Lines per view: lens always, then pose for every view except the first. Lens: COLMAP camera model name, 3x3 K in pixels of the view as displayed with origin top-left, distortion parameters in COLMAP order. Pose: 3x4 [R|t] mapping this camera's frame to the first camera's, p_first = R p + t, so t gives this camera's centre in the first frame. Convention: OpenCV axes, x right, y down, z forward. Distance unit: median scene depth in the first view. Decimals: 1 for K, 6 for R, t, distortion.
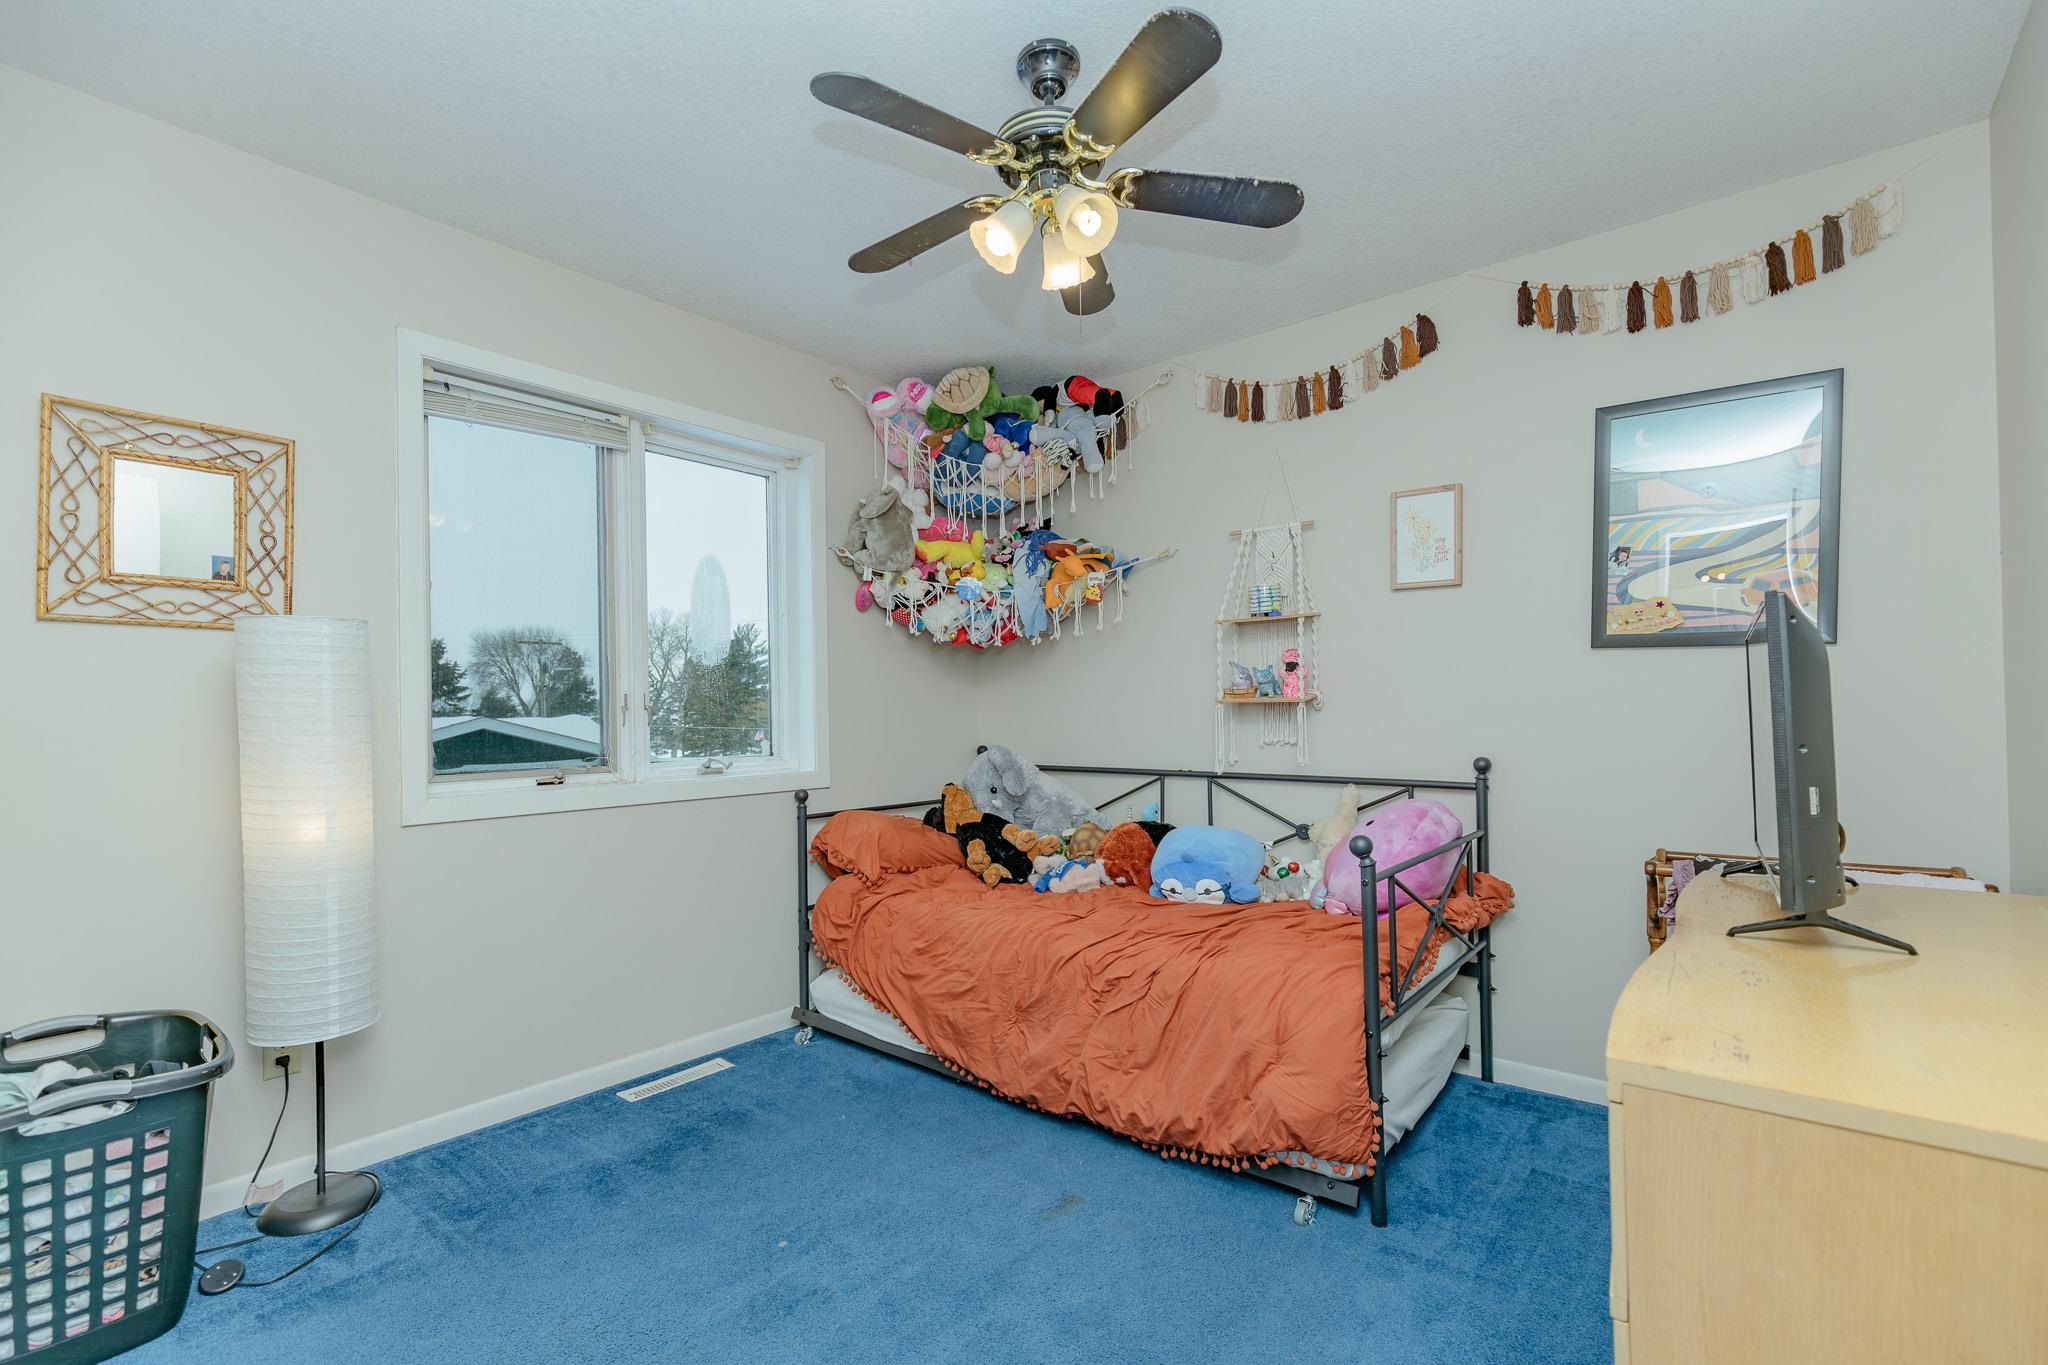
lens RADIAL K [[919.3, 0, 1023.3], [0, 919.3, 695.6], [0, 0, 1]] dist [0.002522, 0.000711]
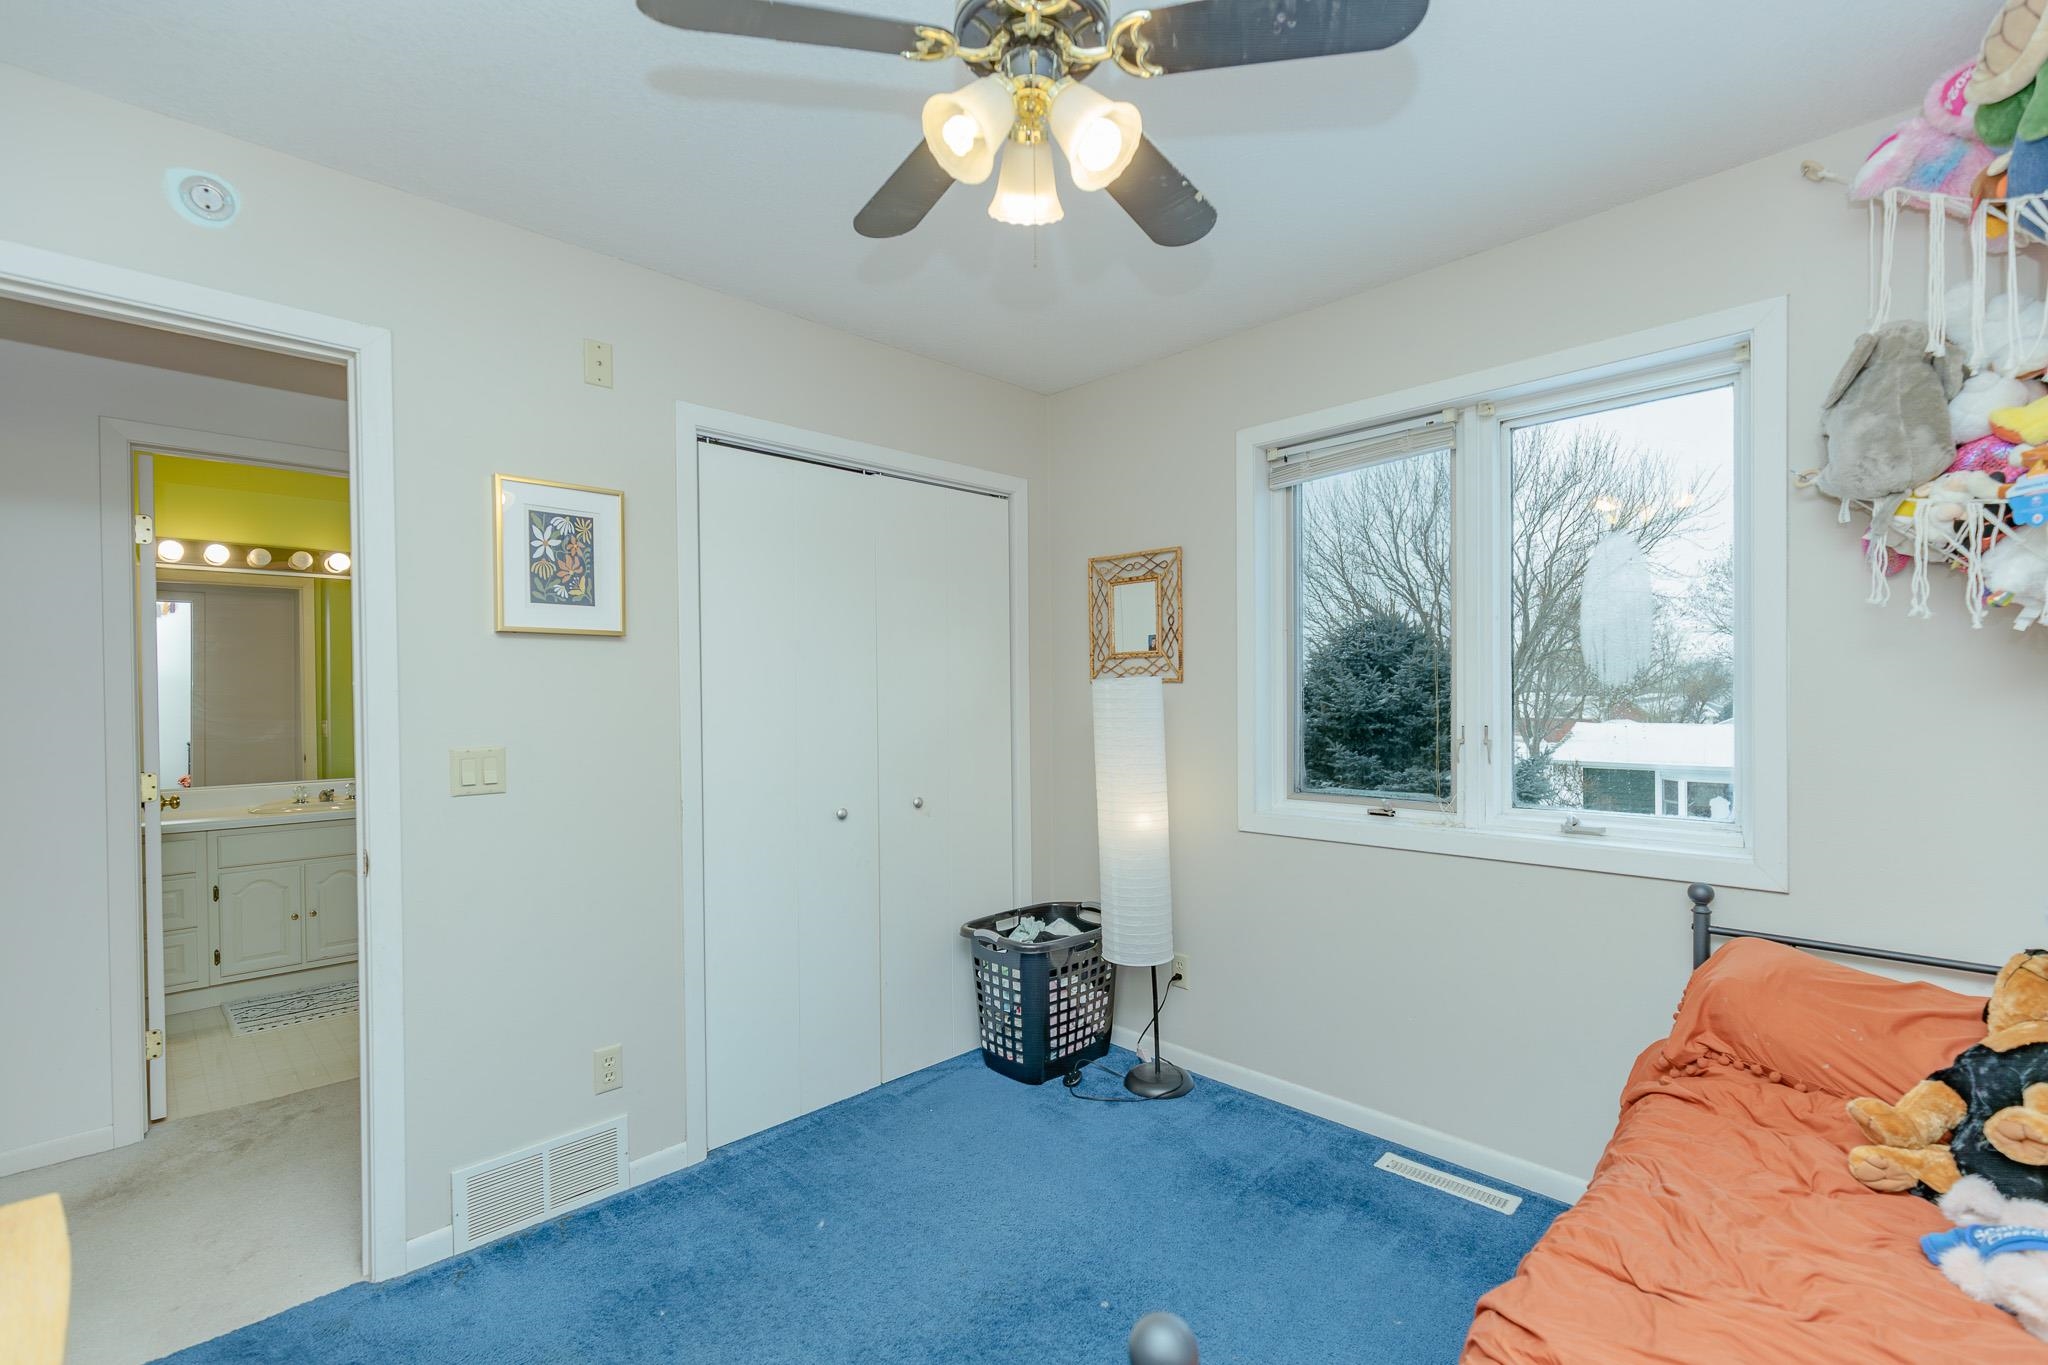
lens RADIAL K [[919.3, 0, 1023.3], [0, 919.3, 695.6], [0, 0, 1]] dist [0.002522, 0.000711]
pose [[-0.114725, 0.013514, -0.993305, 0.657275], [0.026598, 0.999591, 0.010527, -0.068830], [0.993041, -0.025213, -0.115038, 0.925734]]
